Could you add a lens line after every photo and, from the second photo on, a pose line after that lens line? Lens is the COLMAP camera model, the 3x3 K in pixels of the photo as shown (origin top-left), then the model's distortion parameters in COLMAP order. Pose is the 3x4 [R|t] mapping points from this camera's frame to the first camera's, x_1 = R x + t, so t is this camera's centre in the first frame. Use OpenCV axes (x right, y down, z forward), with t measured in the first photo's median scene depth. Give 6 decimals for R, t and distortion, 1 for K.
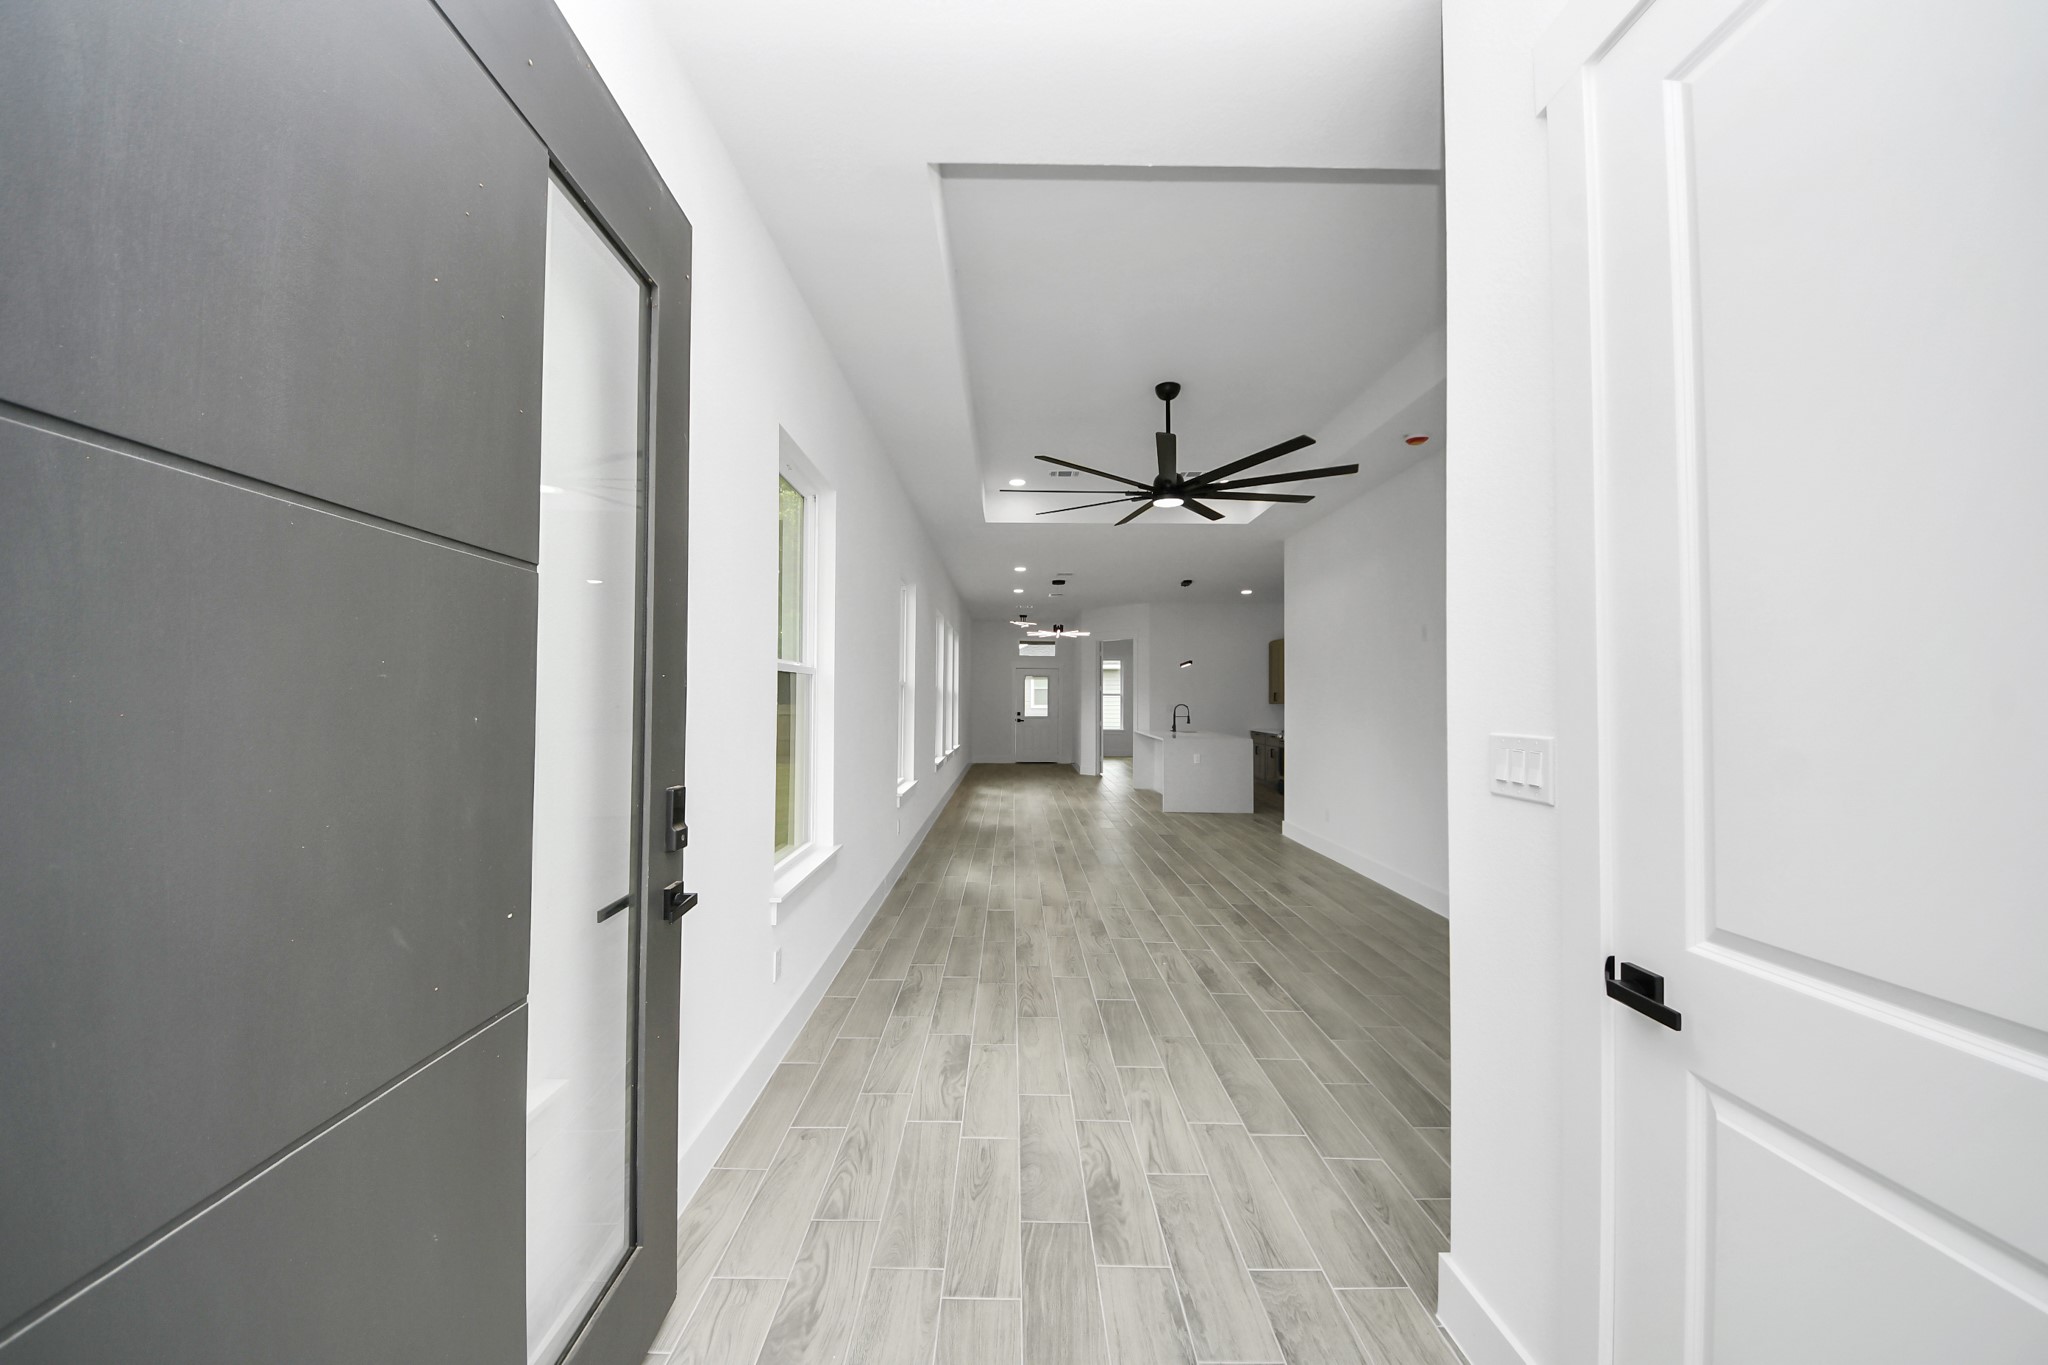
lens RADIAL K [[721.1, 0, 1021.7], [0, 721.1, 687.3], [0, 0, 1]] dist [0.026296, -0.022068]
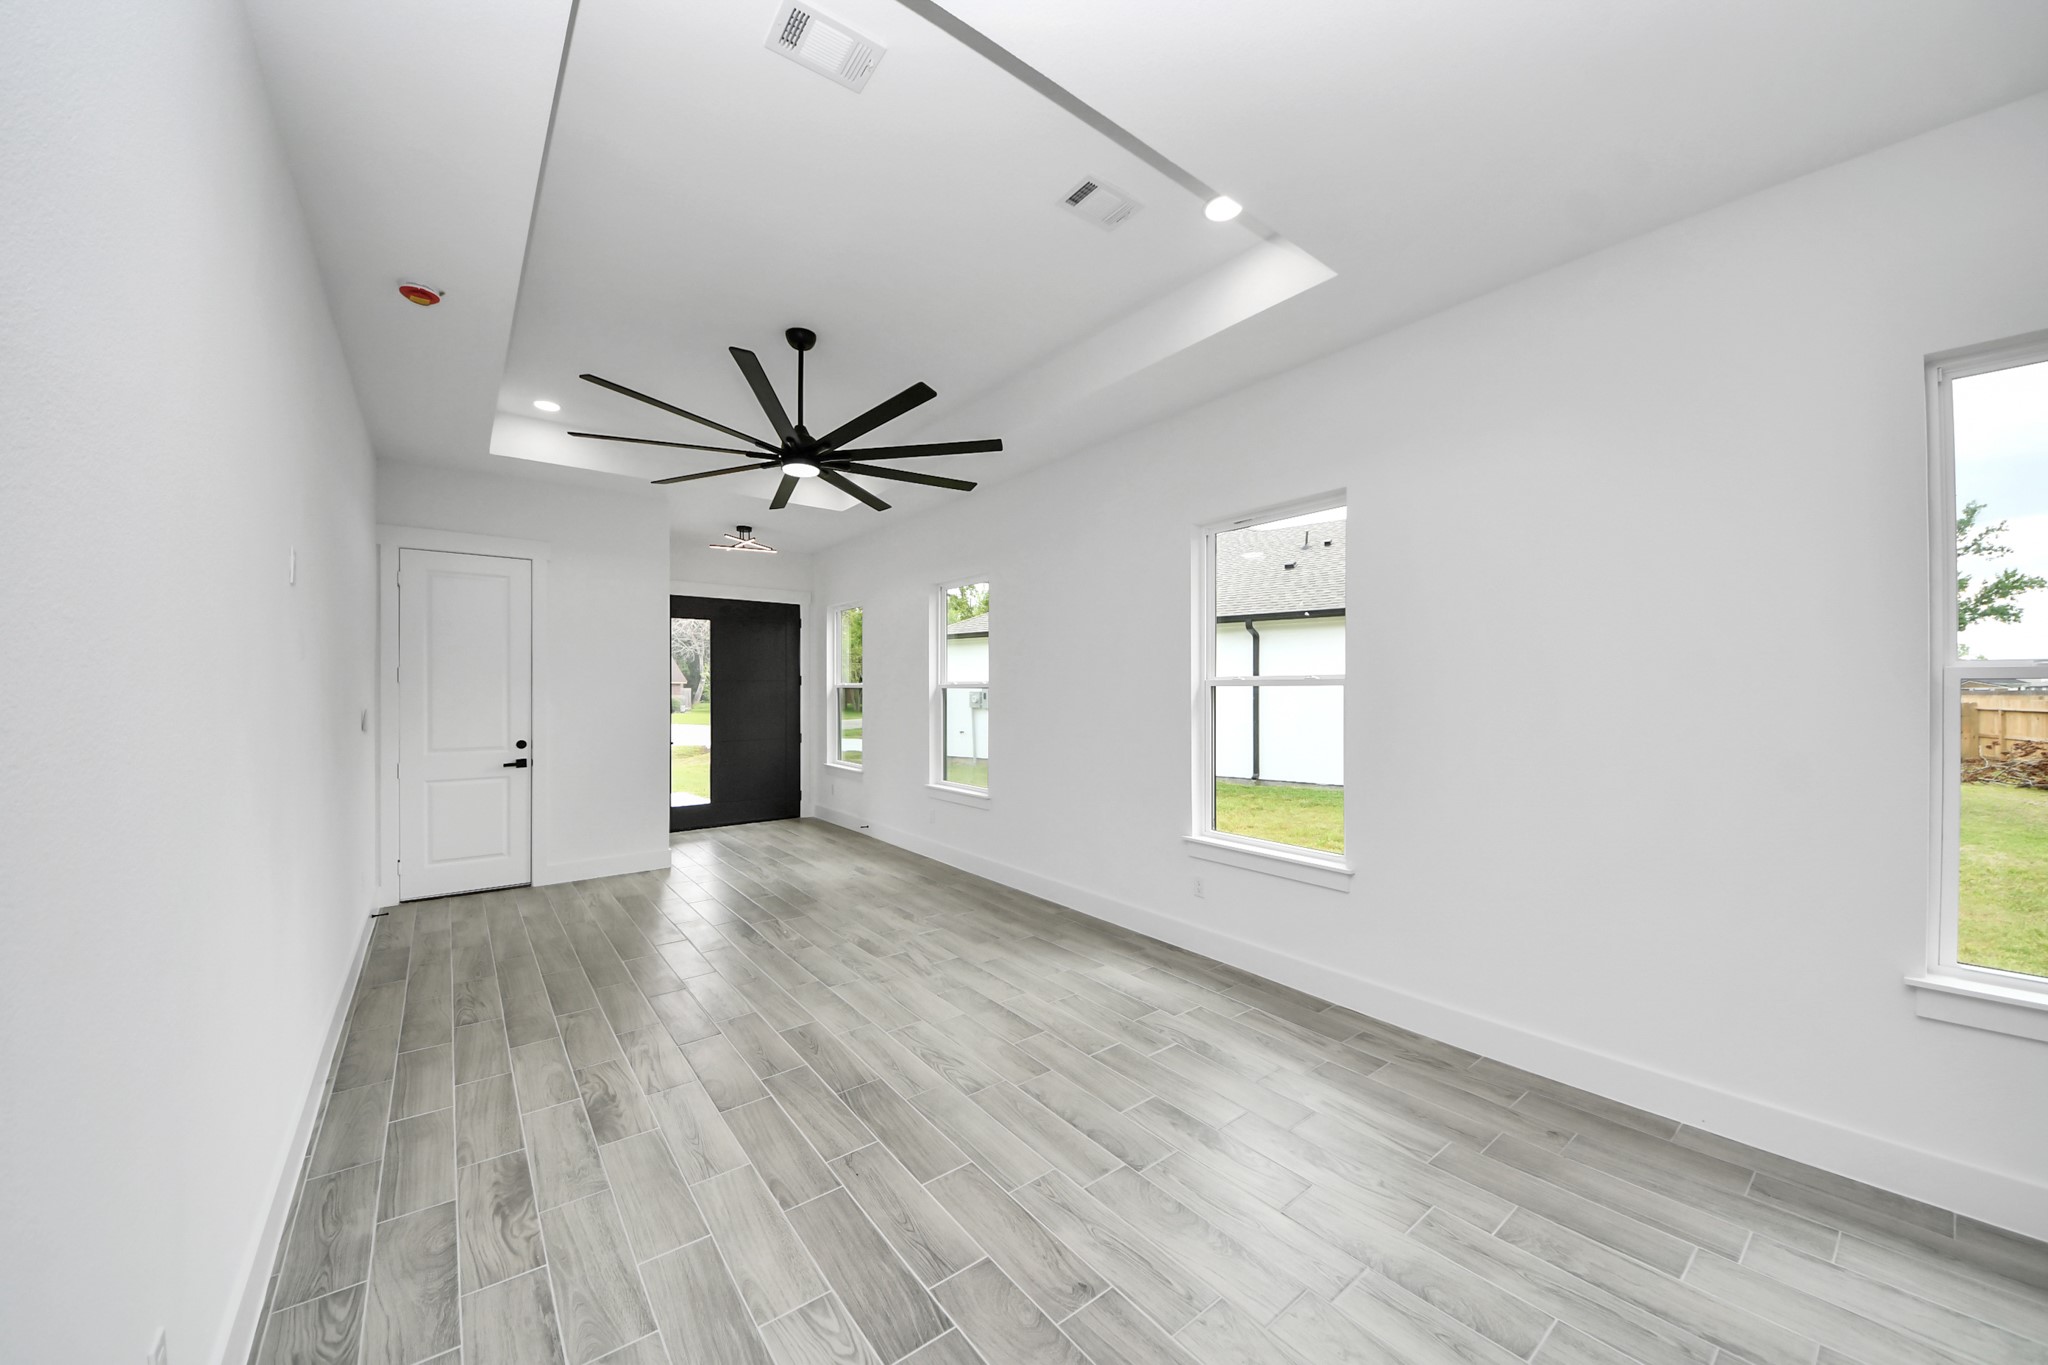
lens RADIAL K [[744.7, 0, 1028.4], [0, 744.7, 697.3], [0, 0, 1]] dist [0.000605, -0.007977]
pose [[-0.793713, -0.006082, -0.608262, 0.384351], [-0.001028, 0.999962, -0.008656, 0.010396], [0.608292, -0.006245, -0.793689, 1.364819]]
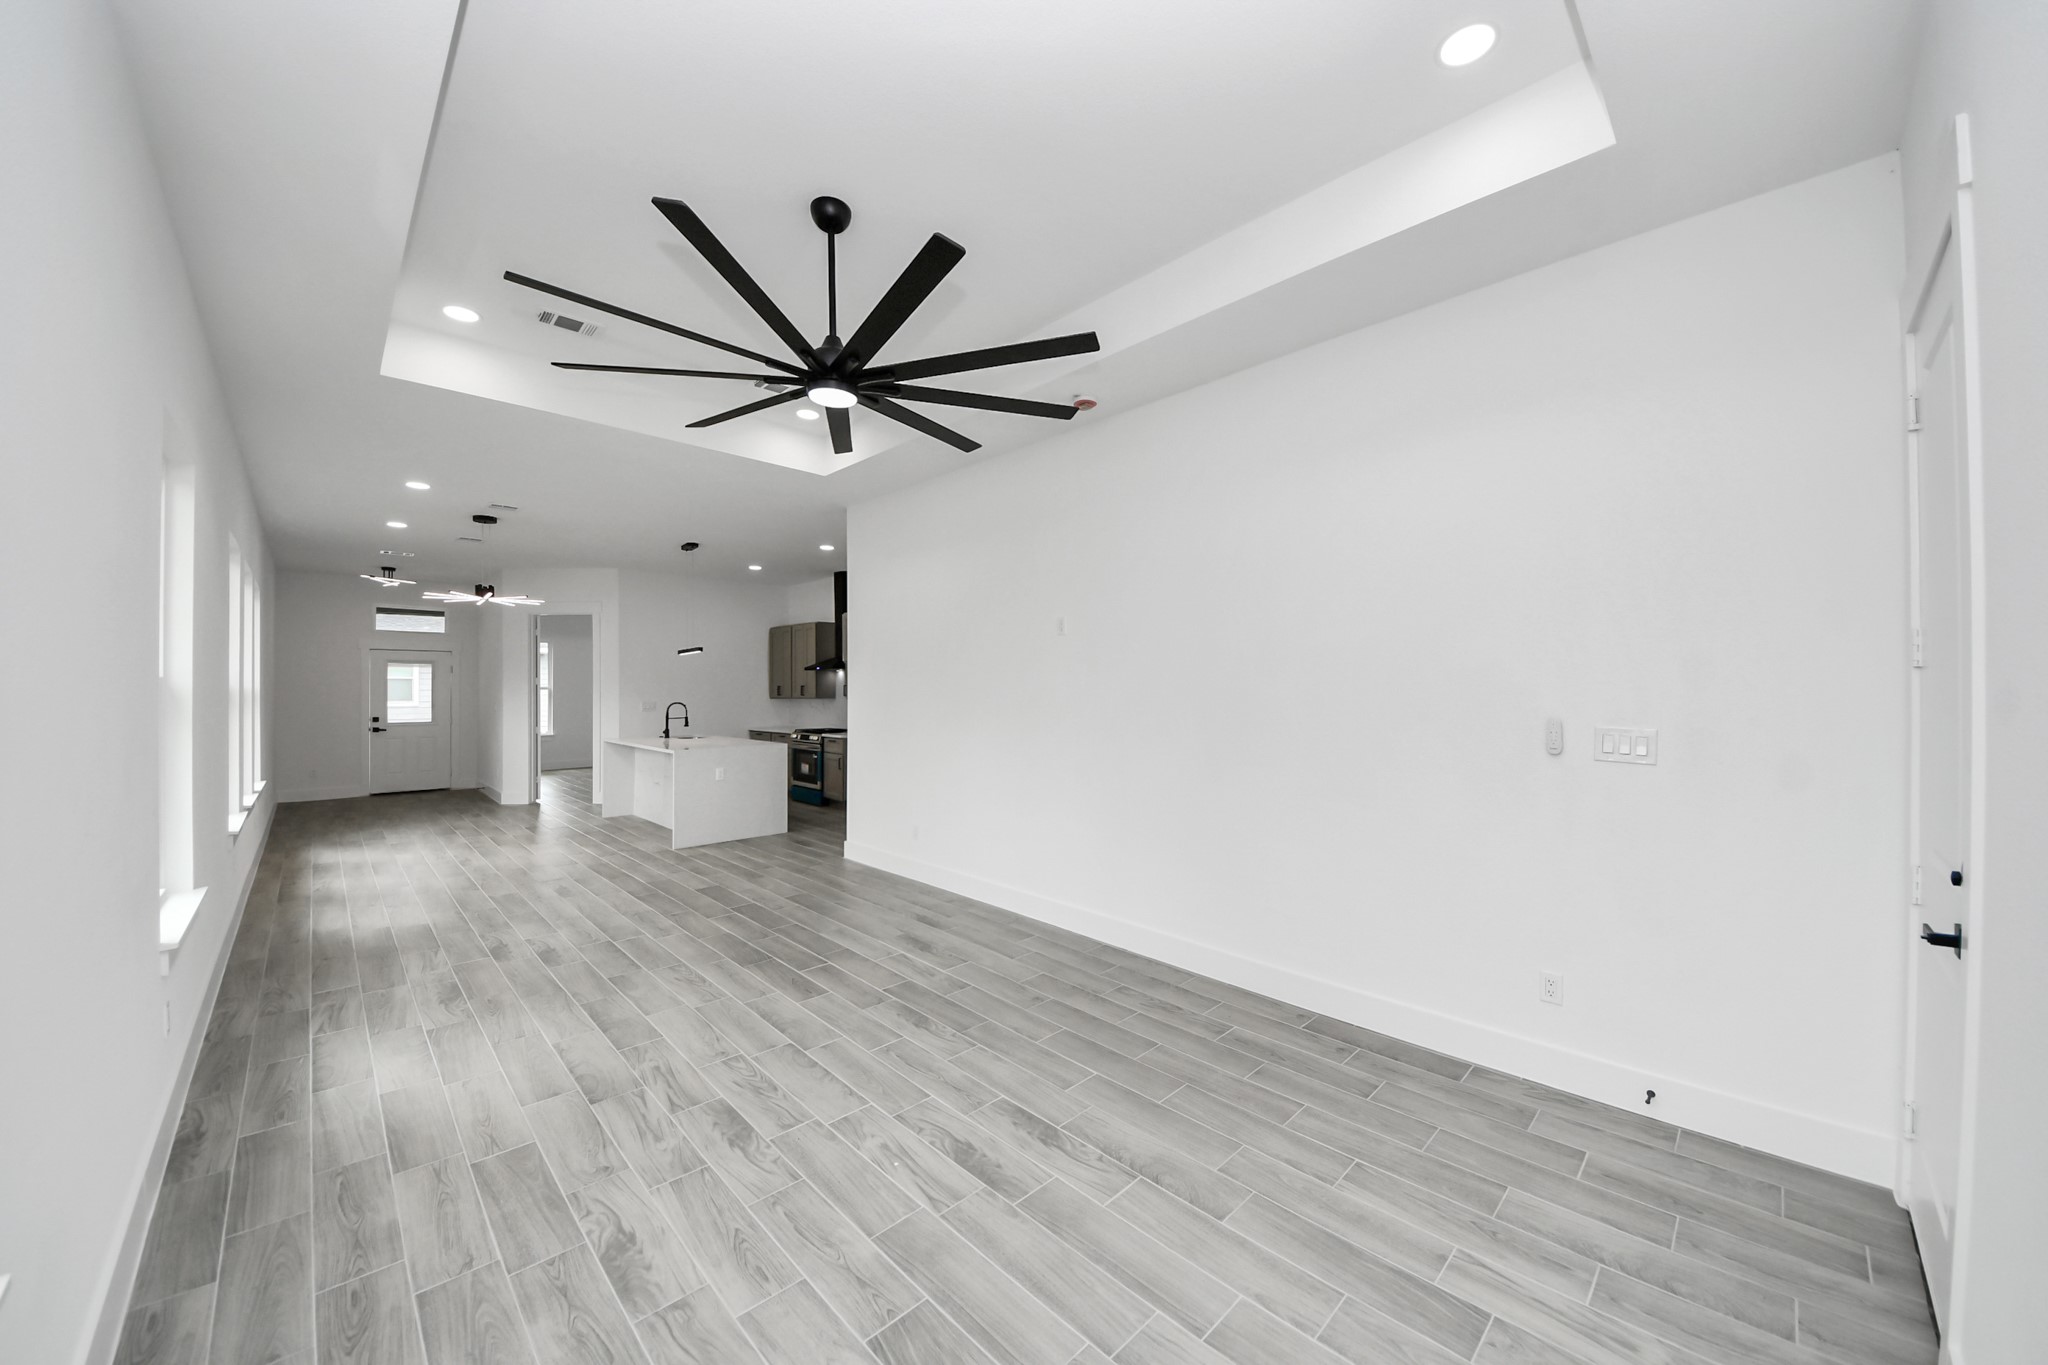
lens RADIAL K [[721.1, 0, 1021.7], [0, 721.1, 687.3], [0, 0, 1]] dist [0.026296, -0.022068]
pose [[0.724517, -0.010002, 0.689184, -0.083551], [-0.002223, 0.999856, 0.016848, -0.011283], [-0.689253, -0.013738, 0.724390, 0.315942]]
